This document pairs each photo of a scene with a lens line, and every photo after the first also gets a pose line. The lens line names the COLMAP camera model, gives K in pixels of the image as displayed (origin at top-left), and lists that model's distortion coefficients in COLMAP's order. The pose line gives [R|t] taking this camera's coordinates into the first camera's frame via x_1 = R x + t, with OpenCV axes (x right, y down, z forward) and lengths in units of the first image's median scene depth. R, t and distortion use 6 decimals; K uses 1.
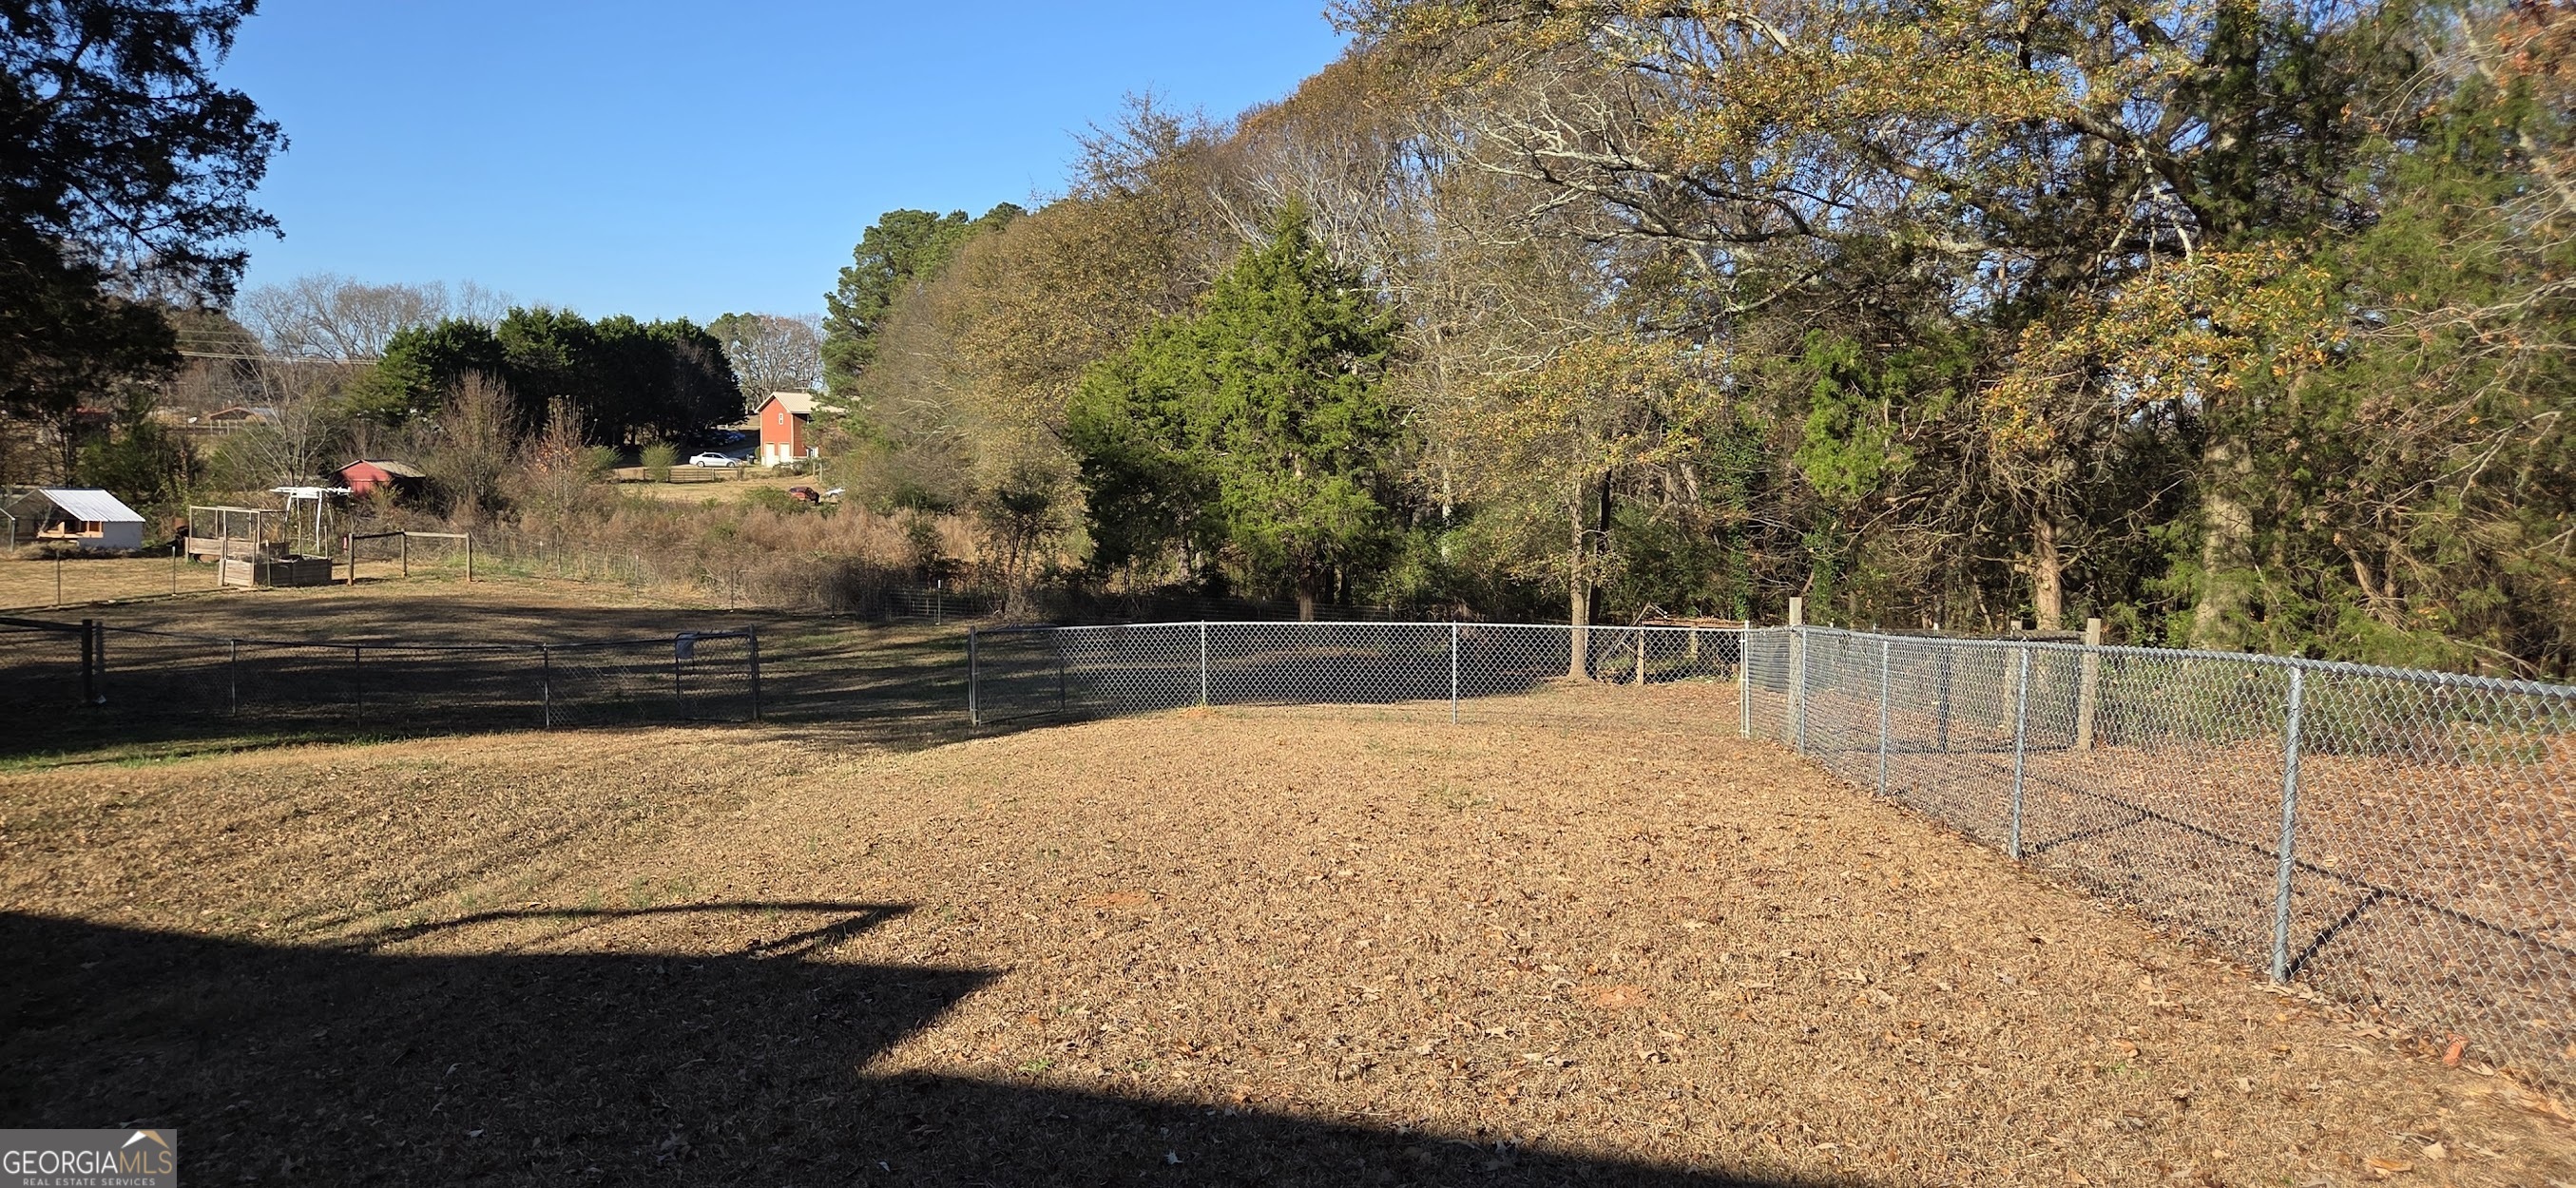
lens RADIAL K [[1703.7, 0, 1310.2], [0, 1703.7, 580.3], [0, 0, 1]] dist [0.044974, -0.038252]
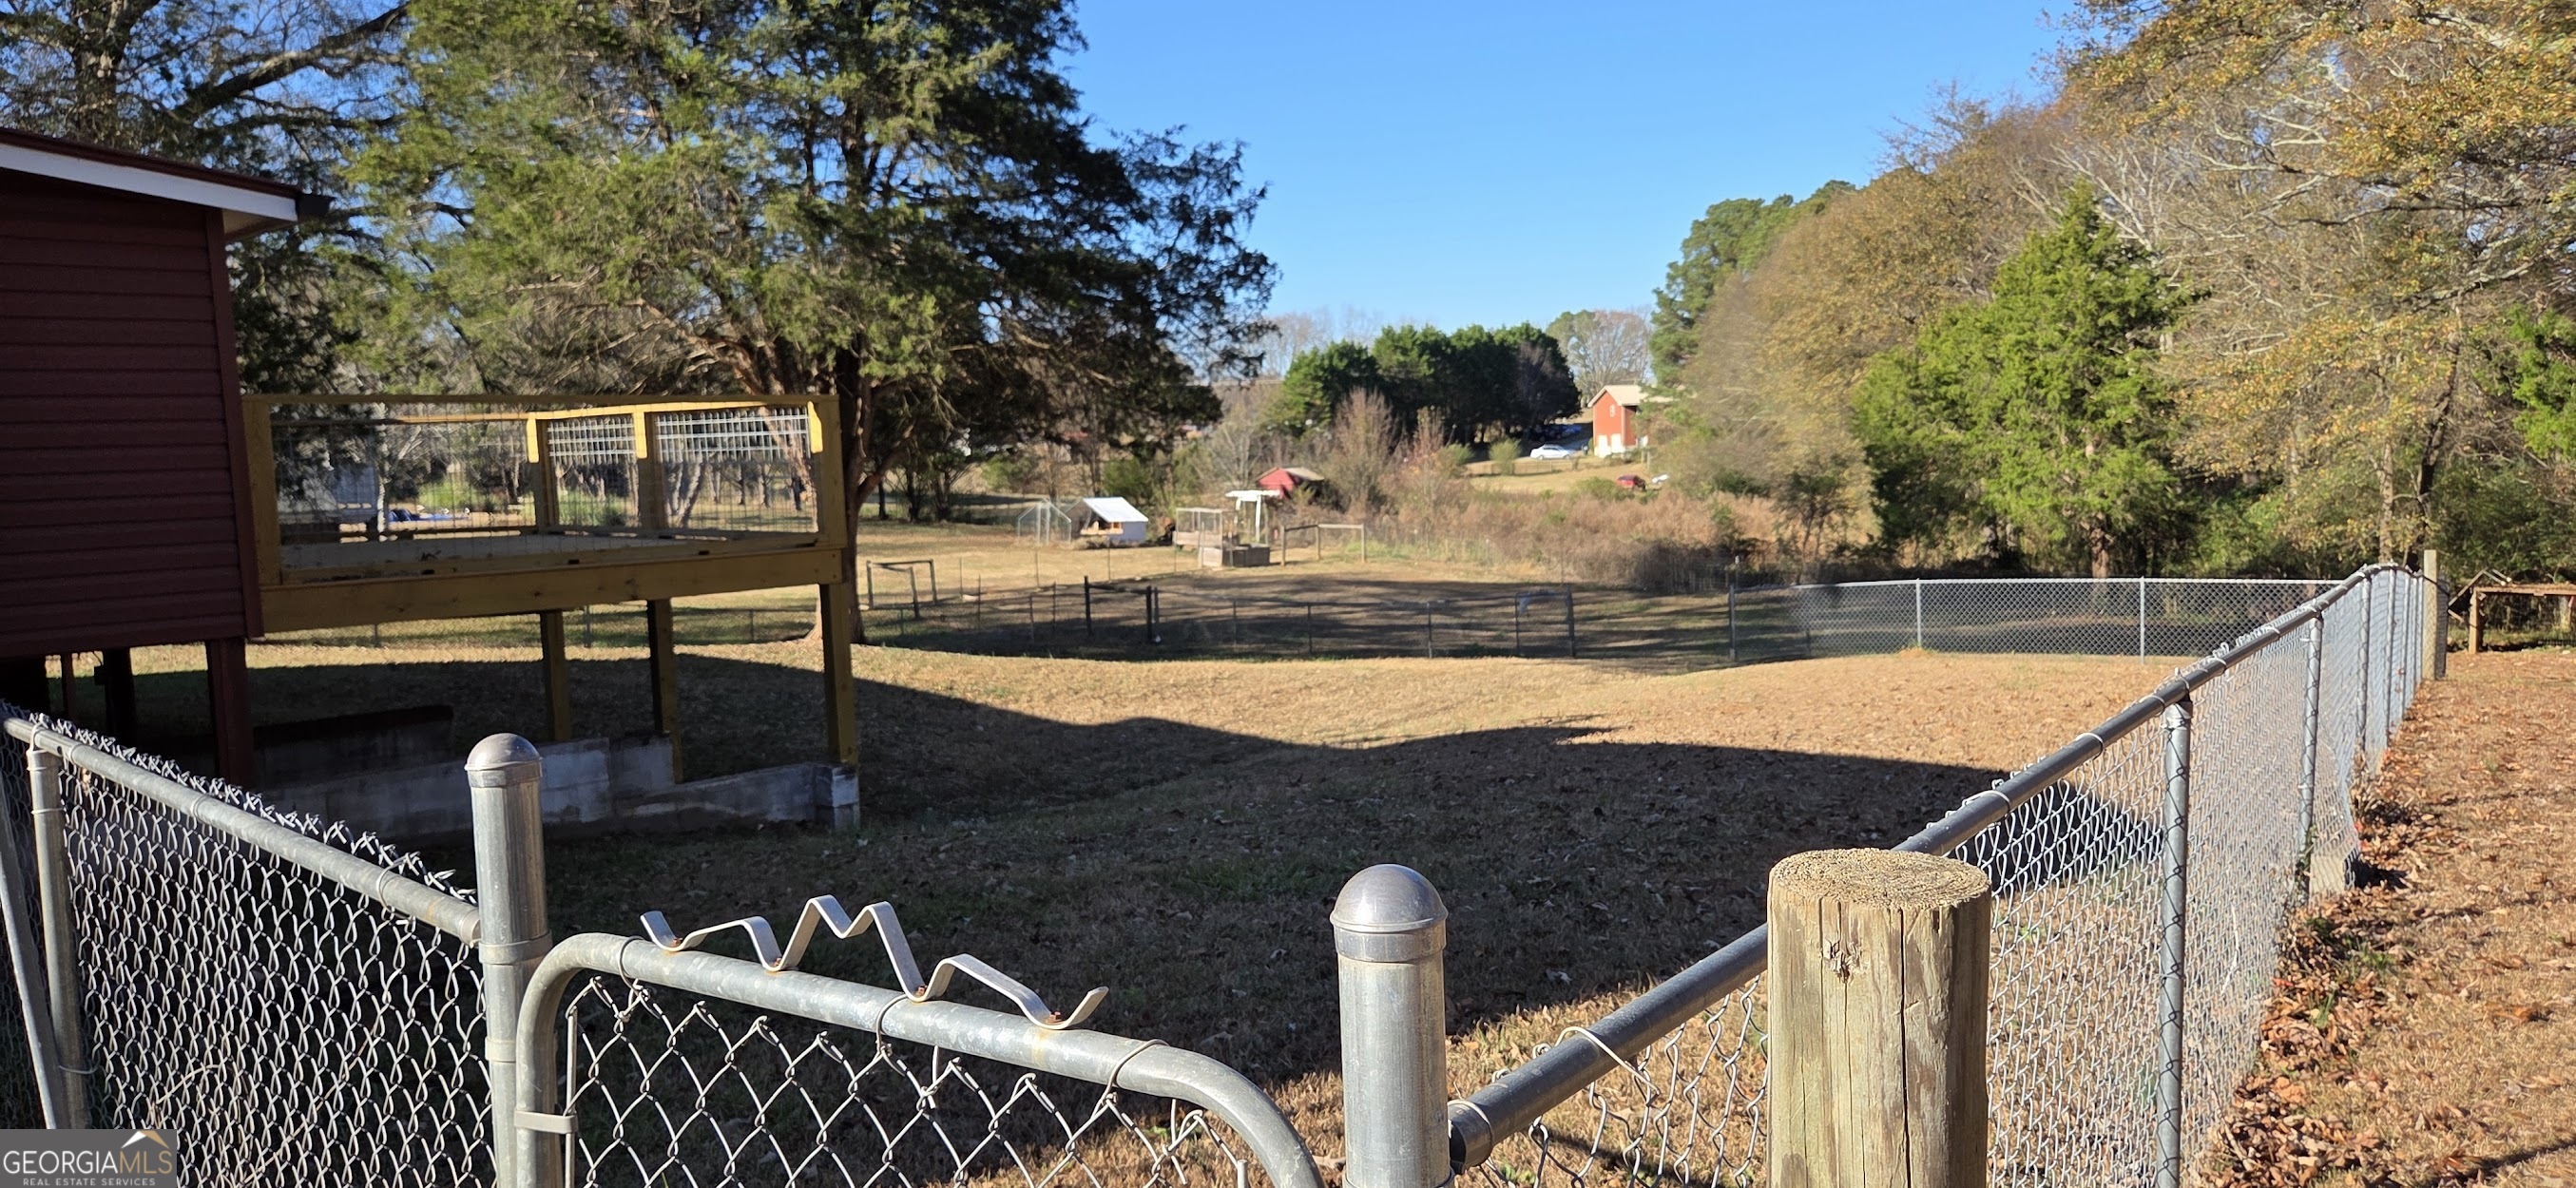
lens RADIAL K [[1703.7, 0, 1260.8], [0, 1703.7, 634.1], [0, 0, 1]] dist [0.044974, -0.038252]
pose [[0.874991, 0.010264, -0.484029, 0.045705], [0.009426, 0.999225, 0.038230, 0.004118], [0.484047, -0.038013, 0.874216, -0.119166]]
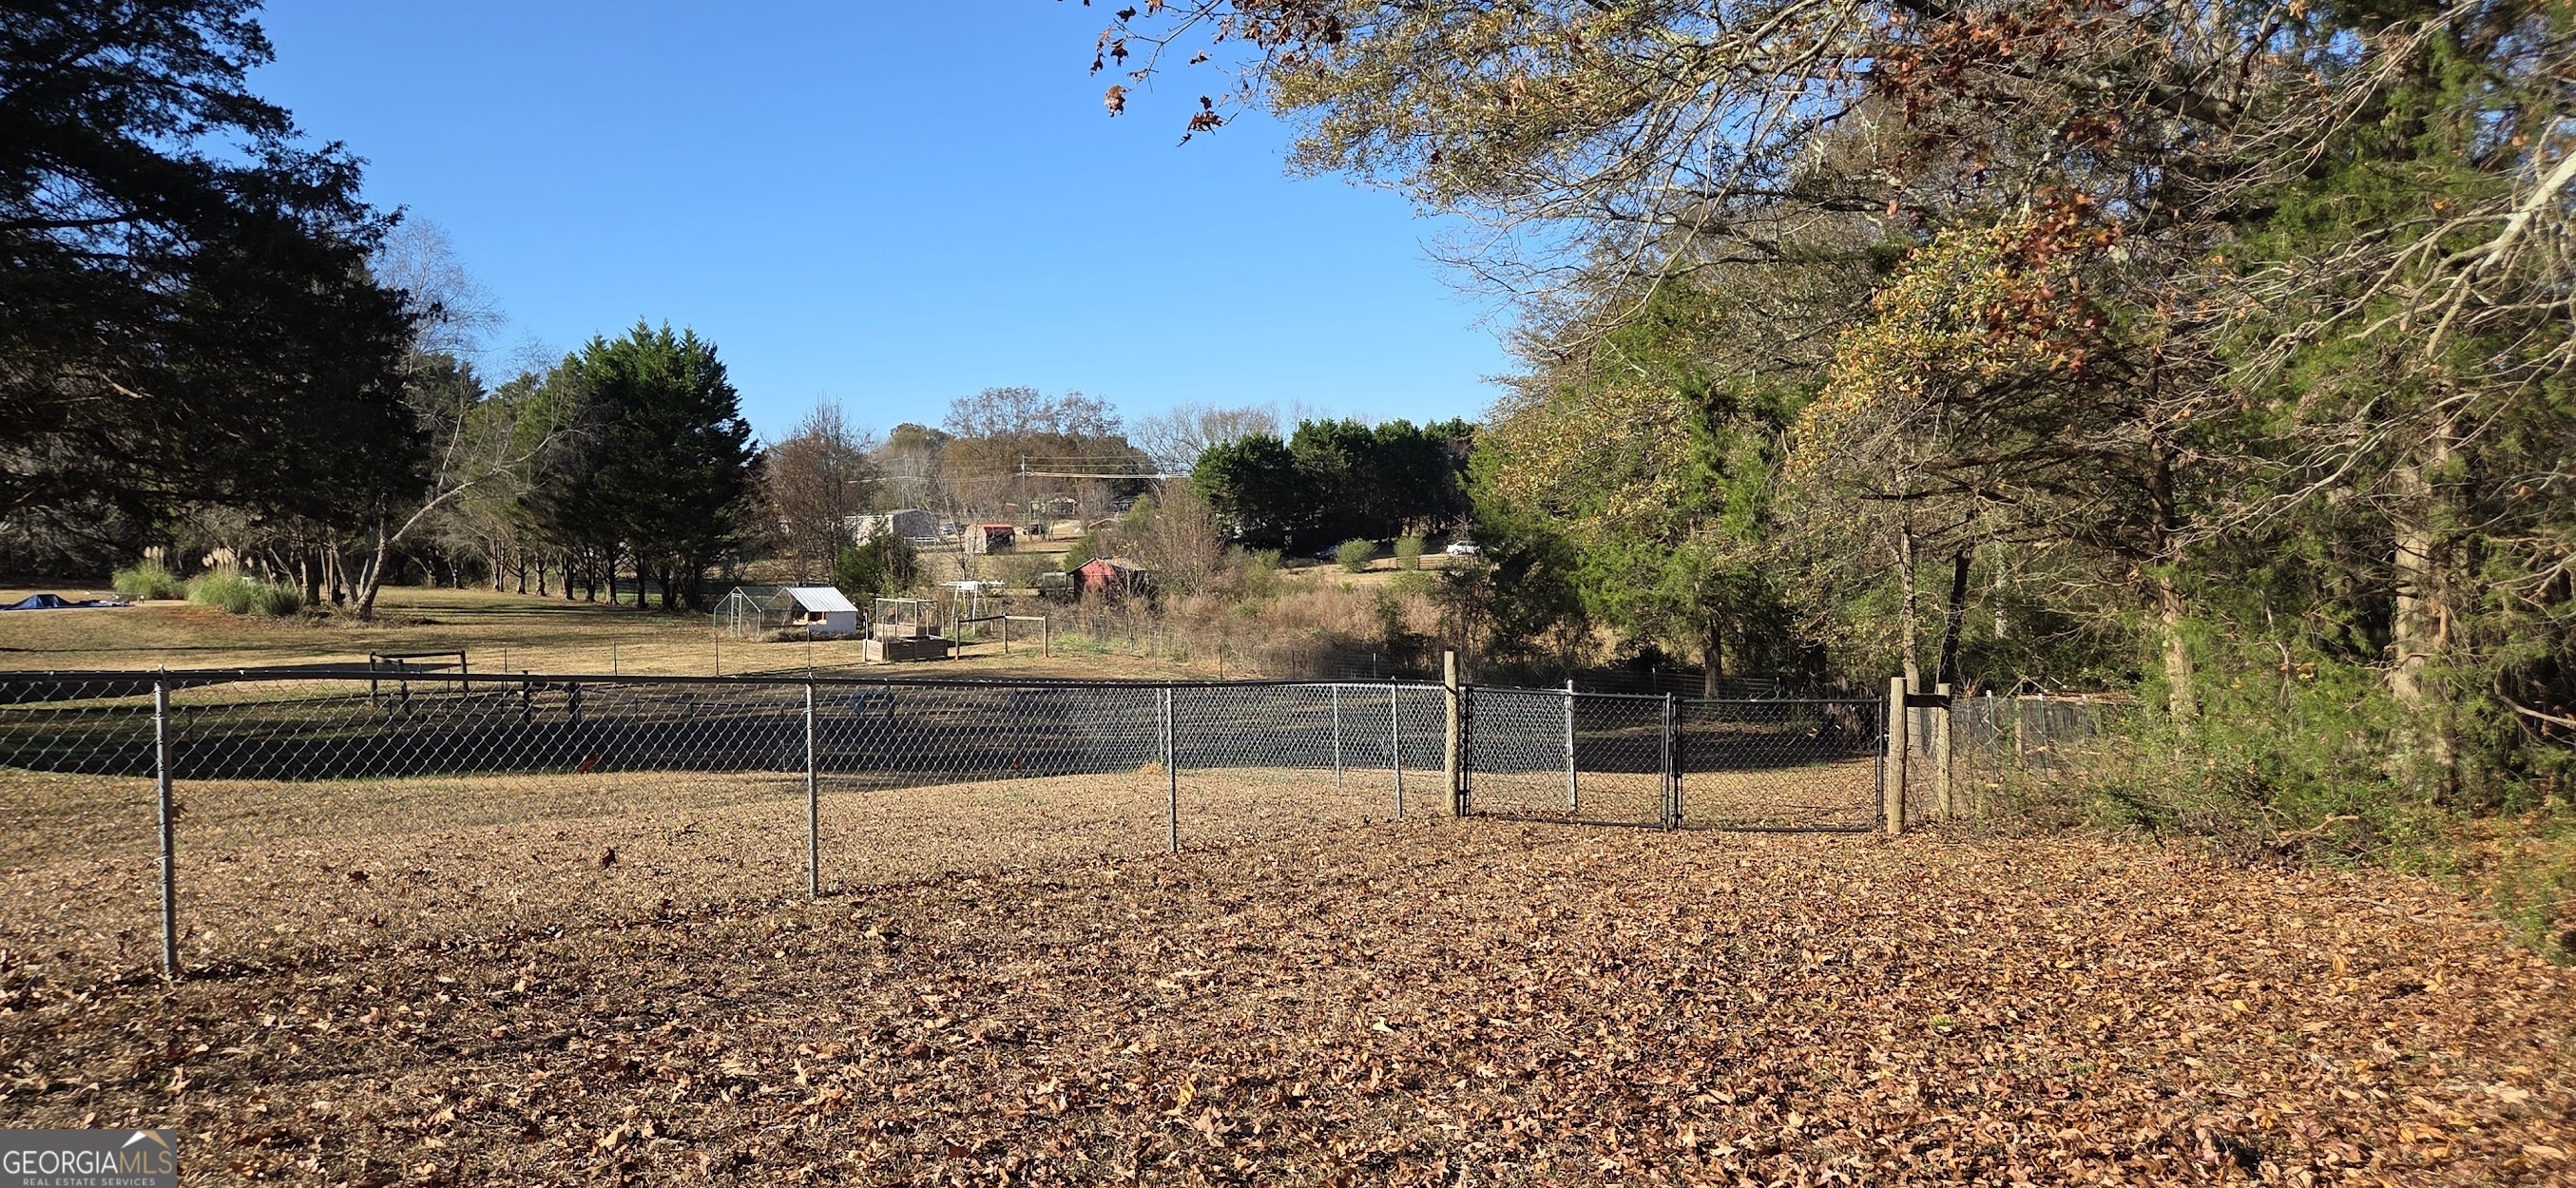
lens RADIAL K [[1703.7, 0, 1289.2], [0, 1703.7, 595.2], [0, 0, 1]] dist [0.044974, -0.038252]
pose [[0.879002, -0.021709, -0.476324, 0.191088], [0.002800, 0.999181, -0.040372, 0.005180], [0.476810, 0.034153, 0.878343, 0.049187]]
